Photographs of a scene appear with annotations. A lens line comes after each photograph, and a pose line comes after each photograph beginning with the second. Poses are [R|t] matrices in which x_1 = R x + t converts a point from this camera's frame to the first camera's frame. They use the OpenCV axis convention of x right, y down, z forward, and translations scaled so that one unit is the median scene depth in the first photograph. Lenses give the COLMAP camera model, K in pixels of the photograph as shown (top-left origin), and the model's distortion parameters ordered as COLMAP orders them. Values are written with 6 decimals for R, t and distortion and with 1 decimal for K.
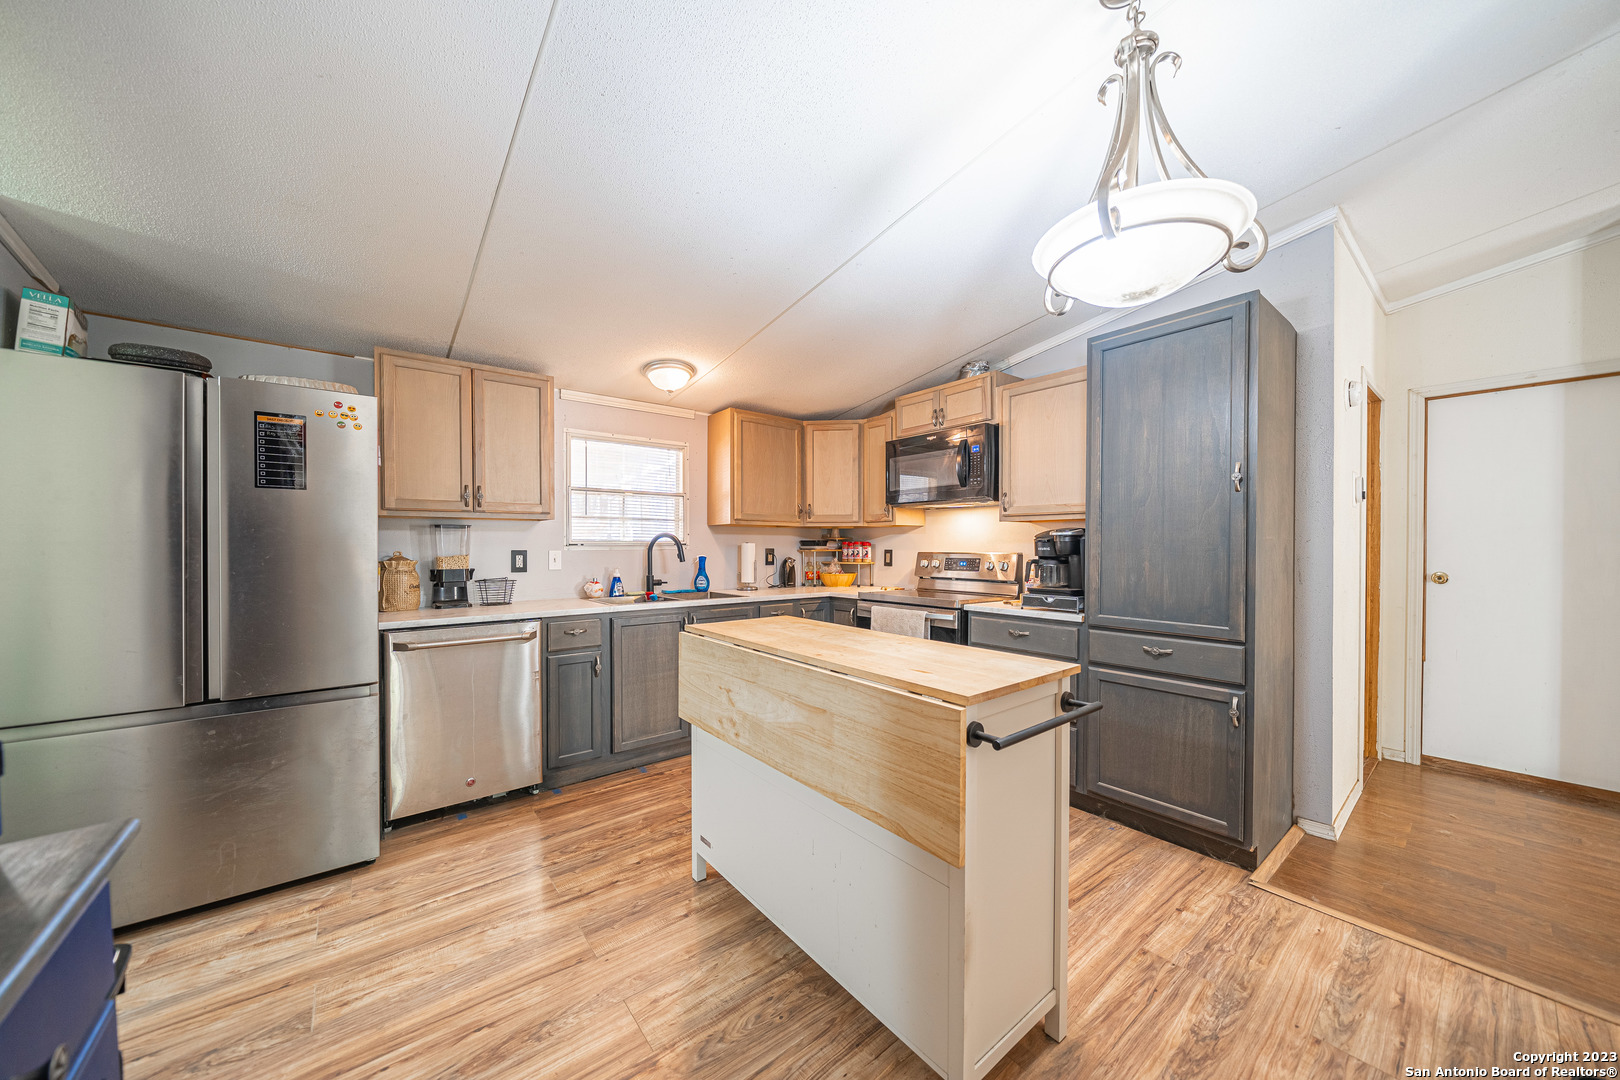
lens RADIAL K [[553.0, 0, 803.2], [0, 553.0, 549.8], [0, 0, 1]] dist [-0.006260, 0.000262]
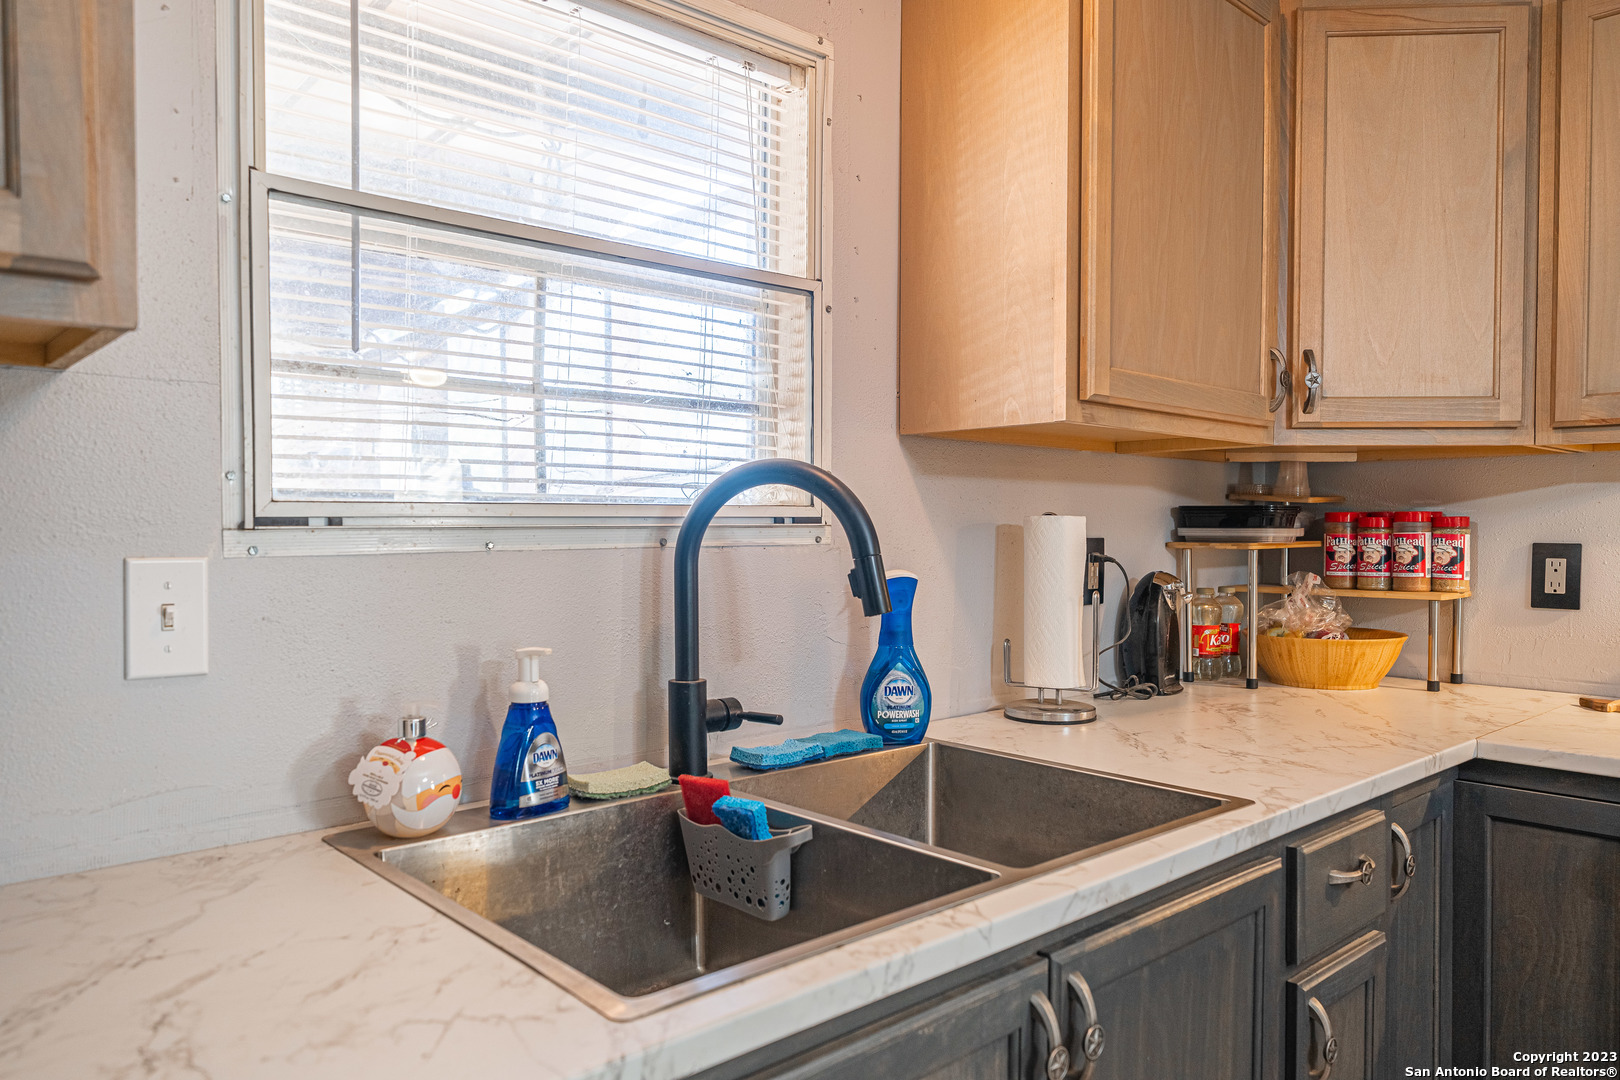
lens RADIAL K [[1090.7, 0, 800.6], [0, 1090.7, 547.5], [0, 0, 1]] dist [-0.003749, 0.003571]
pose [[0.998233, 0.000983, 0.059414, -0.270136], [-0.001955, 0.999865, 0.016312, -0.007267], [-0.059390, -0.016399, 0.998100, 0.640184]]
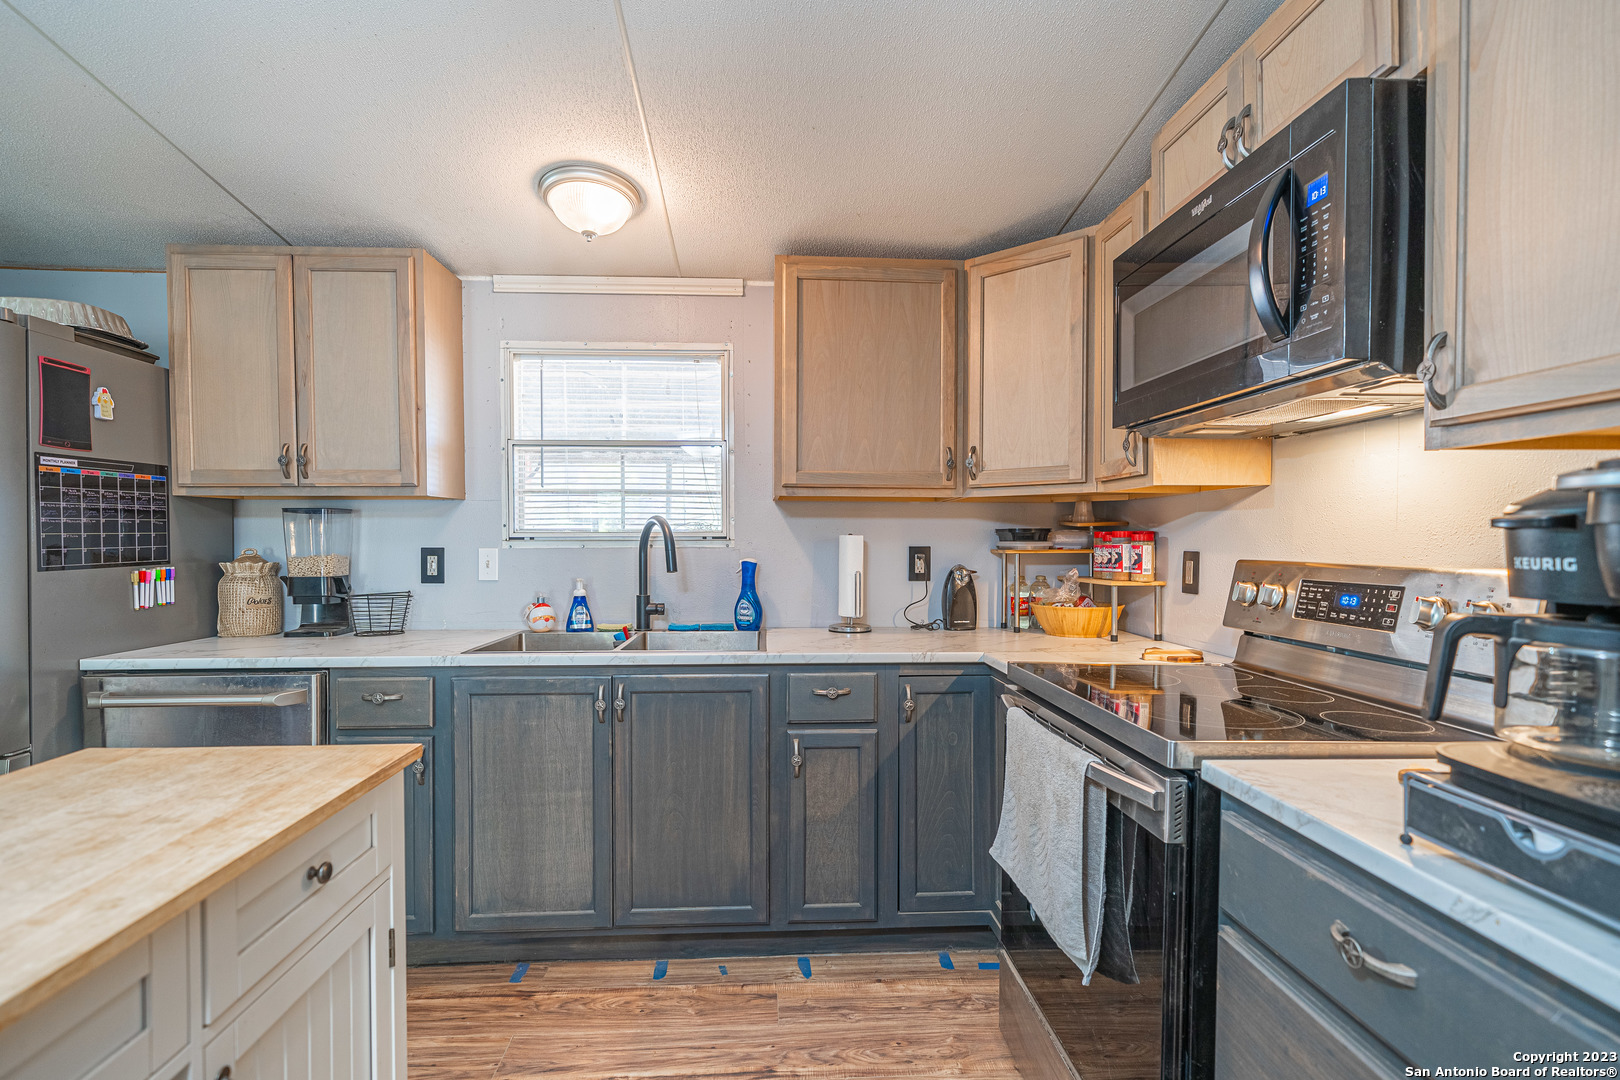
lens RADIAL K [[765.1, 0, 811.7], [0, 765.1, 550.8], [0, 0, 1]] dist [0.001219, 0.000096]
pose [[0.820196, 0.010204, -0.571992, 0.297464], [-0.004640, 0.999927, 0.011184, -0.006781], [0.572064, -0.006519, 0.820183, 0.495808]]
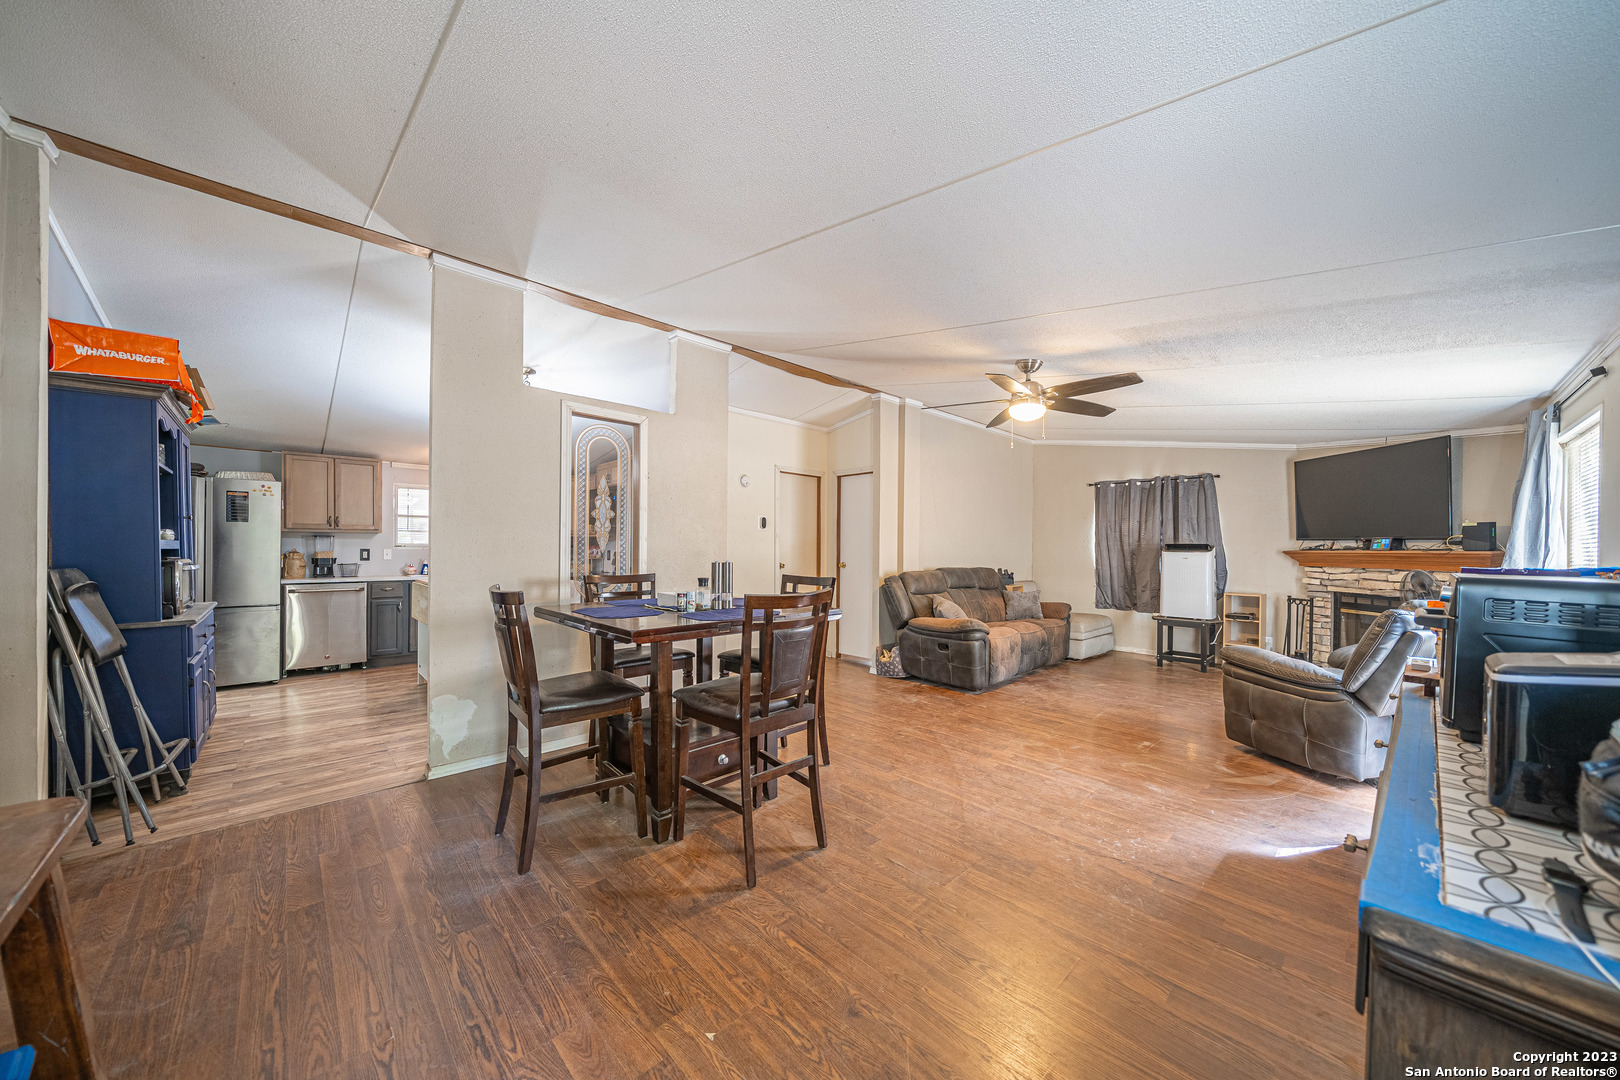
lens RADIAL K [[553.0, 0, 811.2], [0, 553.0, 547.3], [0, 0, 1]] dist [-0.006260, 0.000262]
pose [[0.995592, 0.005473, 0.093631, 0.753368], [-0.004550, 0.999939, -0.010071, 0.006659], [-0.093681, 0.009600, 0.995556, -0.924052]]
